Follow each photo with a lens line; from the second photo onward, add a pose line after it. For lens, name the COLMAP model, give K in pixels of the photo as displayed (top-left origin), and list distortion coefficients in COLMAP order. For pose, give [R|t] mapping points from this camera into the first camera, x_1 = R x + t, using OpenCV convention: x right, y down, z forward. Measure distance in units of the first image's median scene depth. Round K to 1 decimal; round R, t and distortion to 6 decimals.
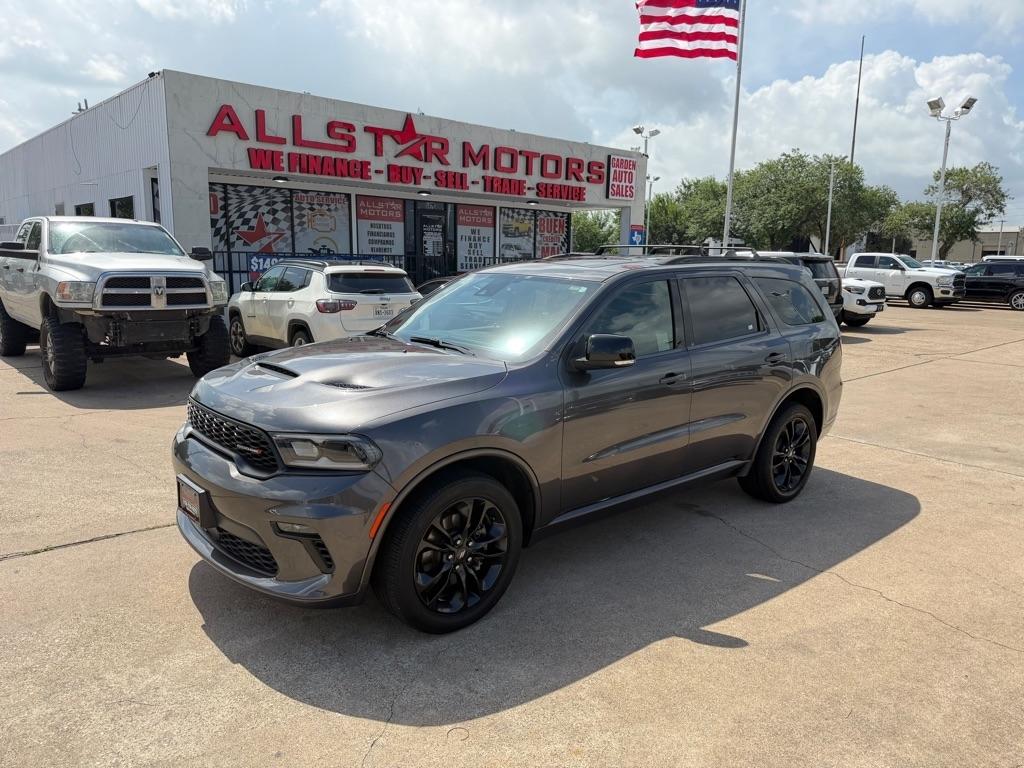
lens RADIAL K [[723.1, 0, 522.5], [0, 723.1, 386.4], [0, 0, 1]] dist [0.042405, -0.052277]
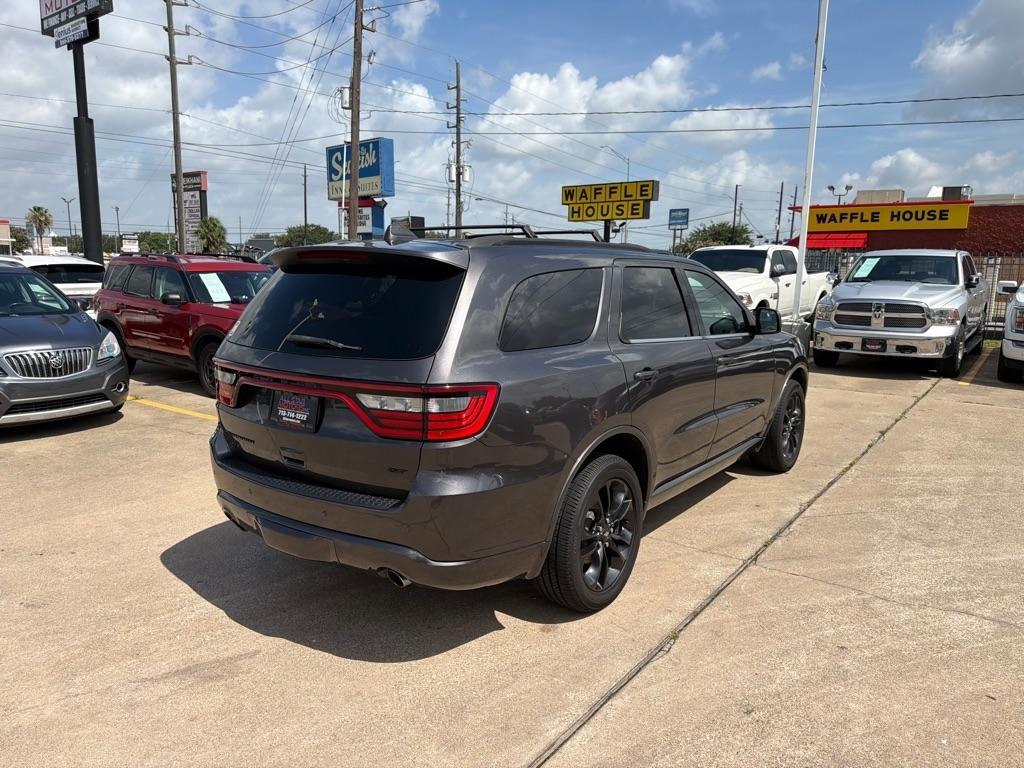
lens RADIAL K [[723.1, 0, 508.3], [0, 723.1, 392.4], [0, 0, 1]] dist [0.042405, -0.052277]
pose [[-0.979535, 0.000728, -0.201273, 0.118262], [-0.068086, 0.939843, 0.334753, -0.096617], [0.189409, 0.341606, -0.920559, 0.589360]]
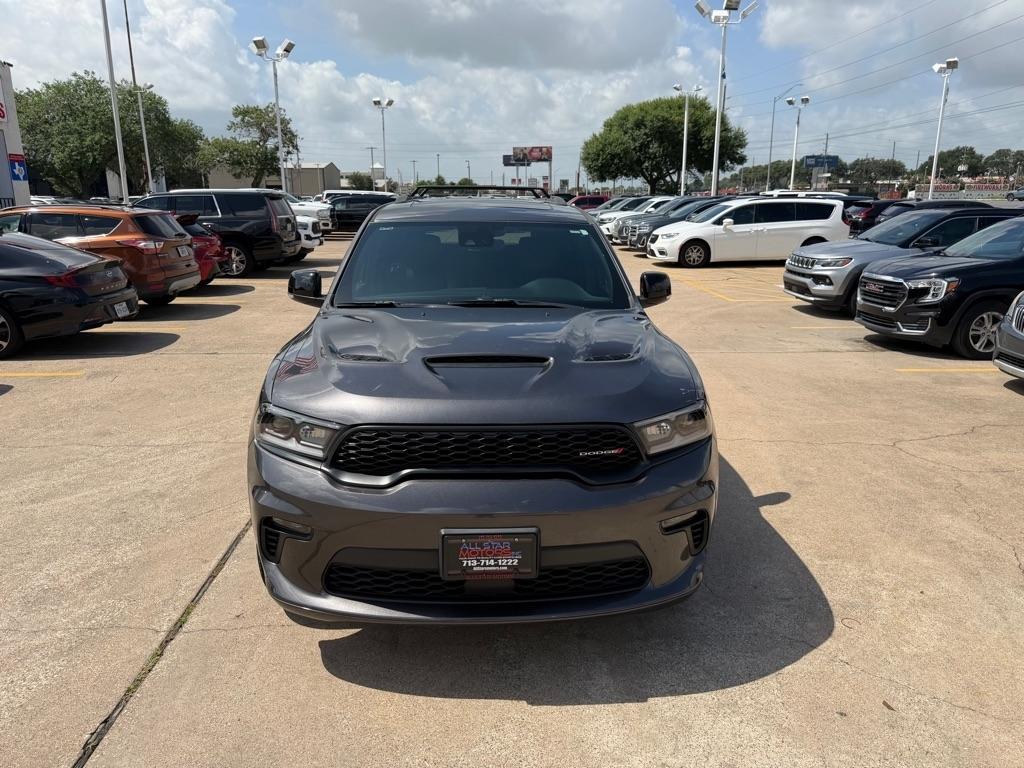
lens RADIAL K [[723.1, 0, 512.5], [0, 723.1, 384.8], [0, 0, 1]] dist [0.042405, -0.052277]
pose [[0.628454, -0.213812, 0.747884, -0.196732], [0.151066, 0.976722, 0.152292, -0.024111], [-0.763037, 0.017271, 0.646124, 0.107093]]
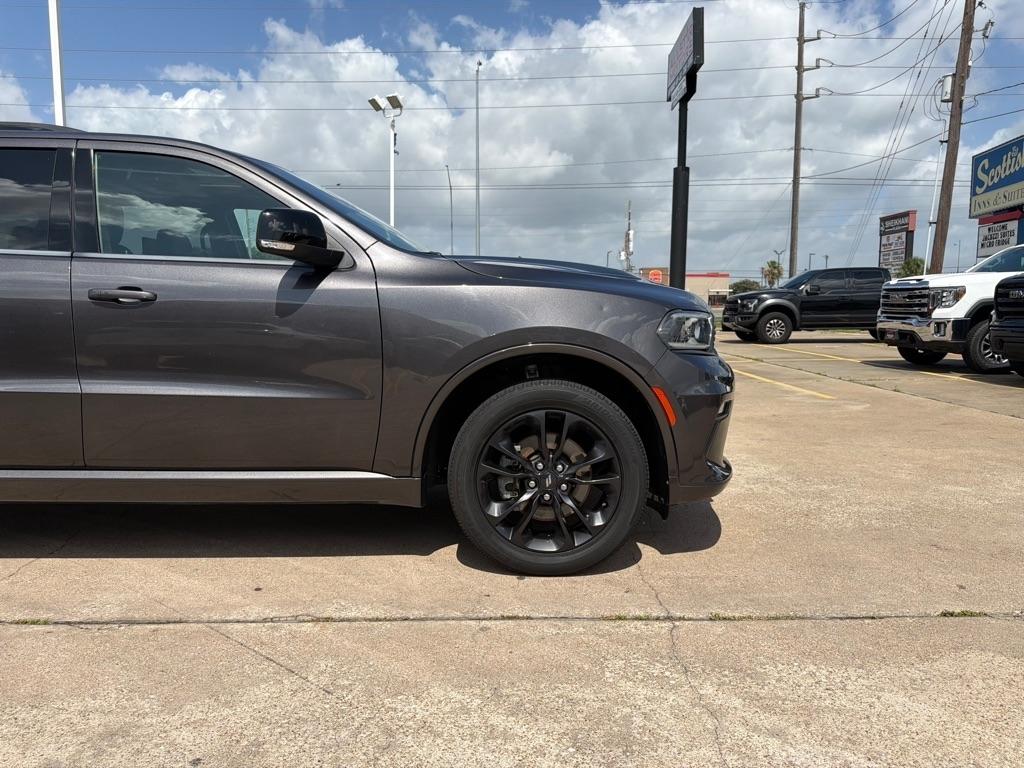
lens RADIAL K [[723.1, 0, 509.0], [0, 723.1, 391.1], [0, 0, 1]] dist [0.042405, -0.052277]
pose [[-0.742695, -0.091378, 0.663366, -0.193996], [0.105650, 0.962248, 0.250833, -0.031203], [-0.661243, 0.256377, -0.705003, 0.405627]]
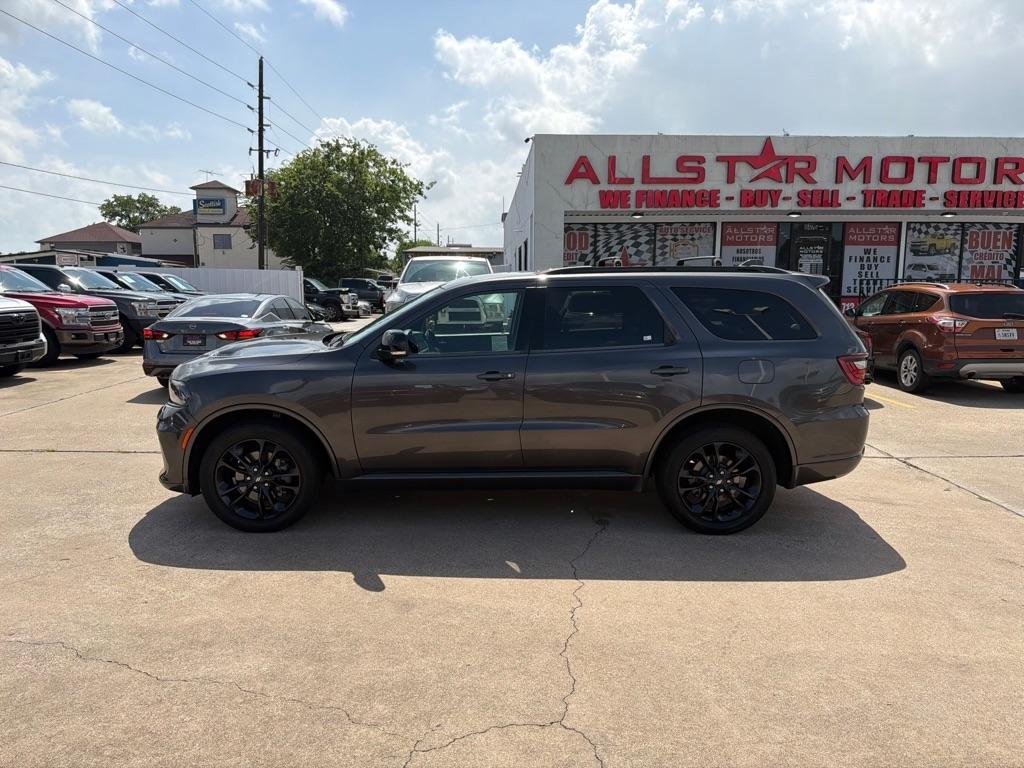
lens RADIAL K [[723.1, 0, 509.0], [0, 723.1, 386.9], [0, 0, 1]] dist [0.042405, -0.052277]
pose [[0.754337, 0.072193, -0.652506, 0.246449], [-0.099954, 0.994977, -0.005468, 0.002710], [0.648834, 0.069345, 0.757764, 0.047467]]
